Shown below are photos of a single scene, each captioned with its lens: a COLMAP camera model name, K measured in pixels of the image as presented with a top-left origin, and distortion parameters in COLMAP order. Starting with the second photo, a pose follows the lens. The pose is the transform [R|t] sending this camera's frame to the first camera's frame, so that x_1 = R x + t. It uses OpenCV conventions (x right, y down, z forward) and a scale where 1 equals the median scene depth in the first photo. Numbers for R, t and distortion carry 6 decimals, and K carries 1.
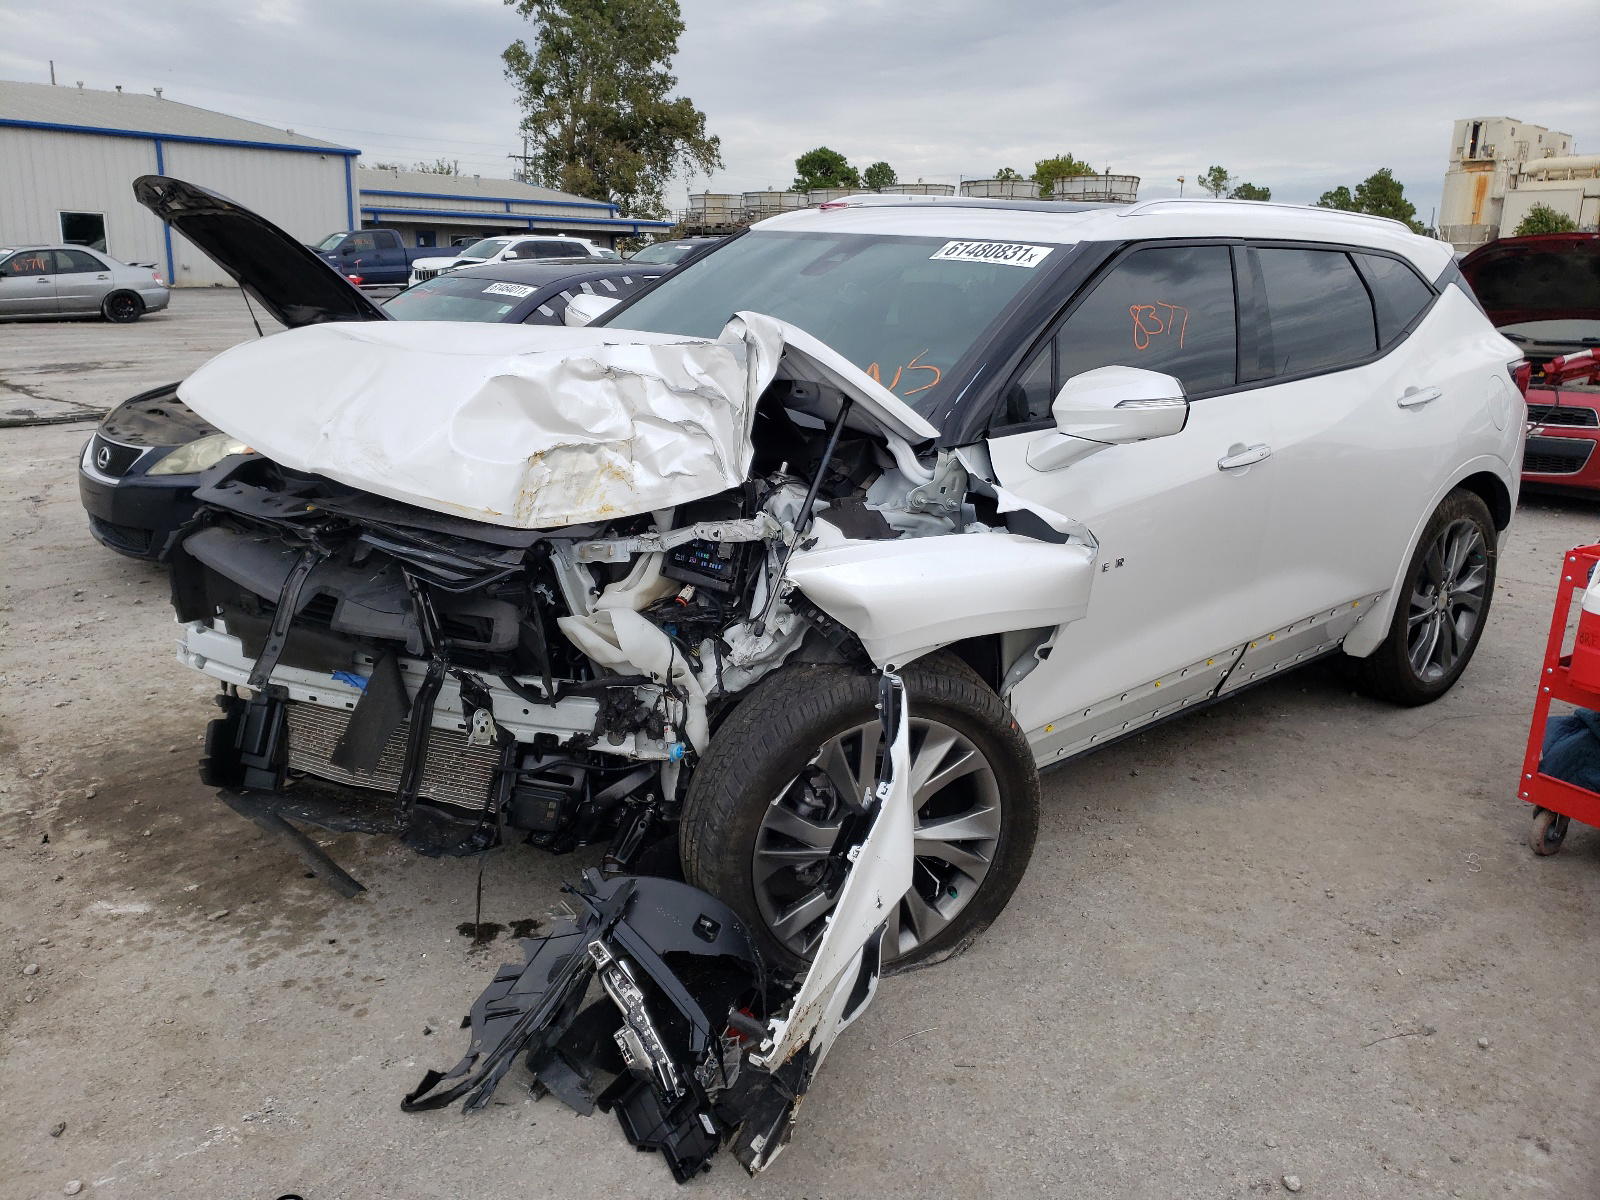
lens RADIAL K [[1225.0, 0, 799.0], [0, 1225.0, 606.1], [0, 0, 1]] dist [0.013416, 0.010630]
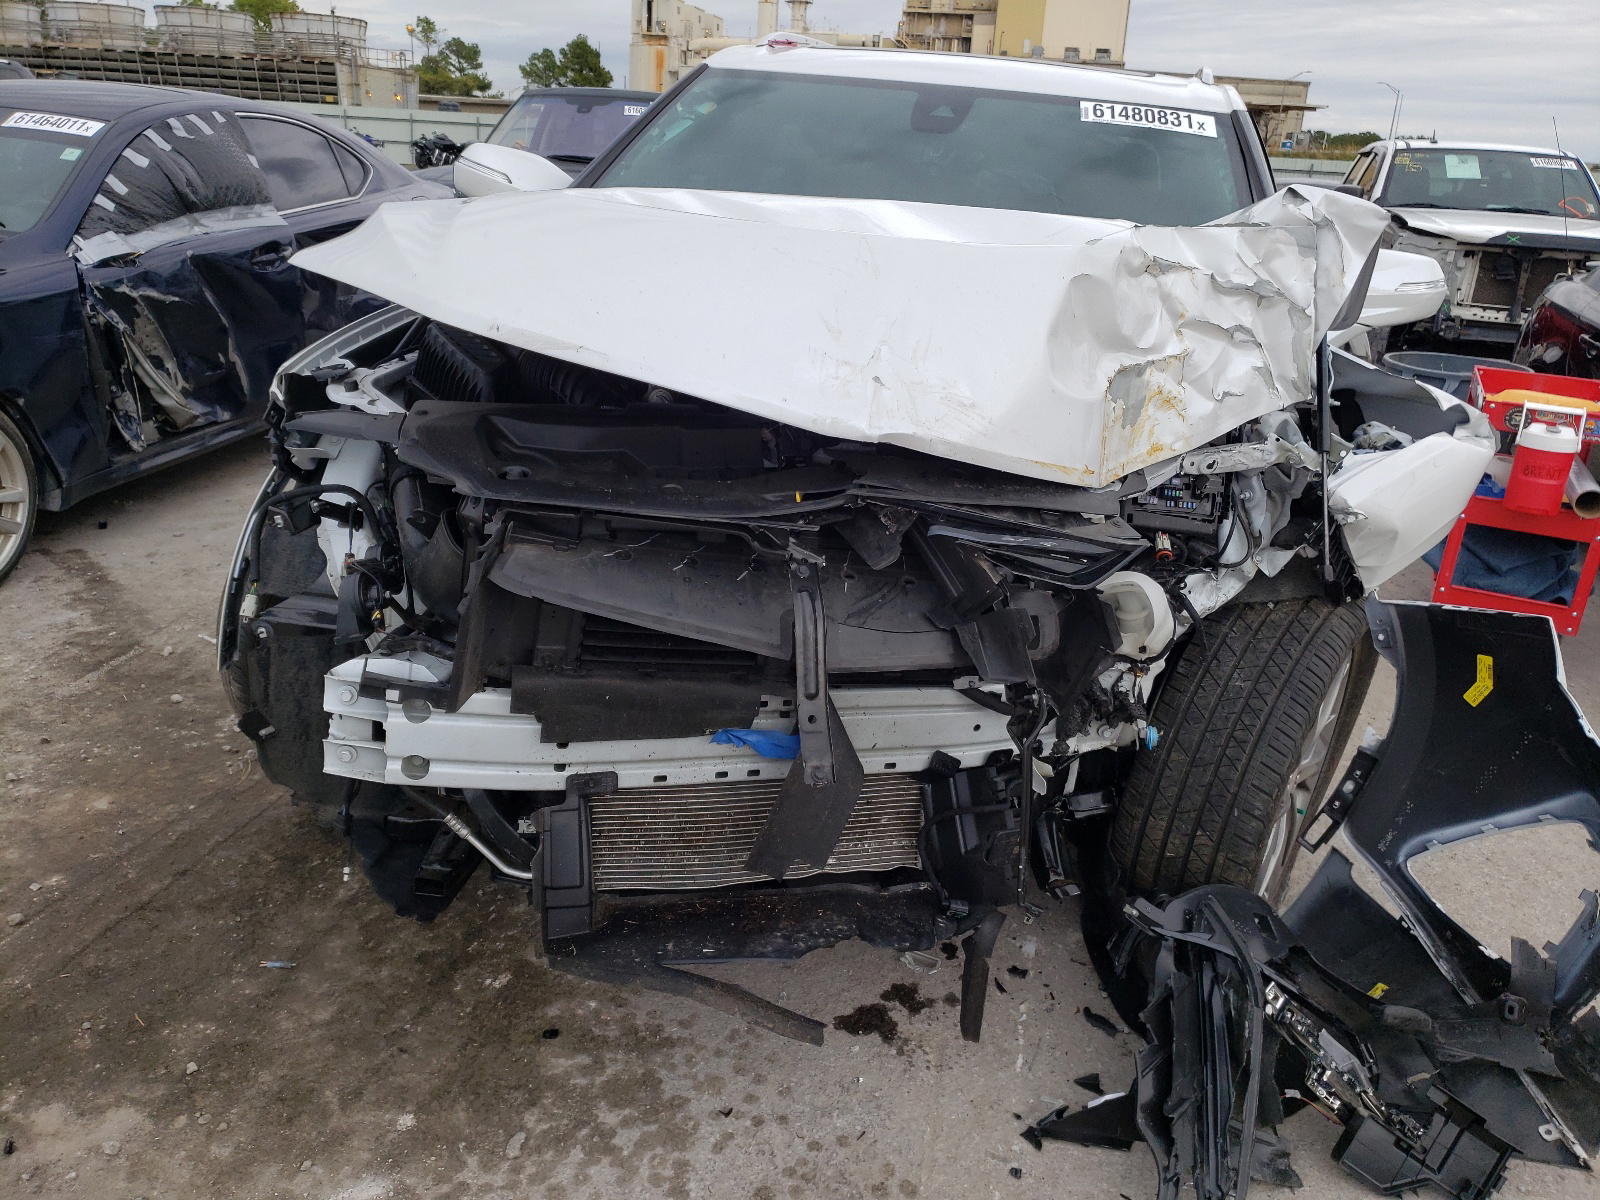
lens RADIAL K [[1195.0, 0, 800.6], [0, 1195.0, 590.0], [0, 0, 1]] dist [0.034556, -0.006693]
pose [[0.829586, -0.167107, 0.532787, -0.734053], [0.112407, 0.984613, 0.133795, -0.114133], [-0.546947, -0.051106, 0.835606, 0.478074]]
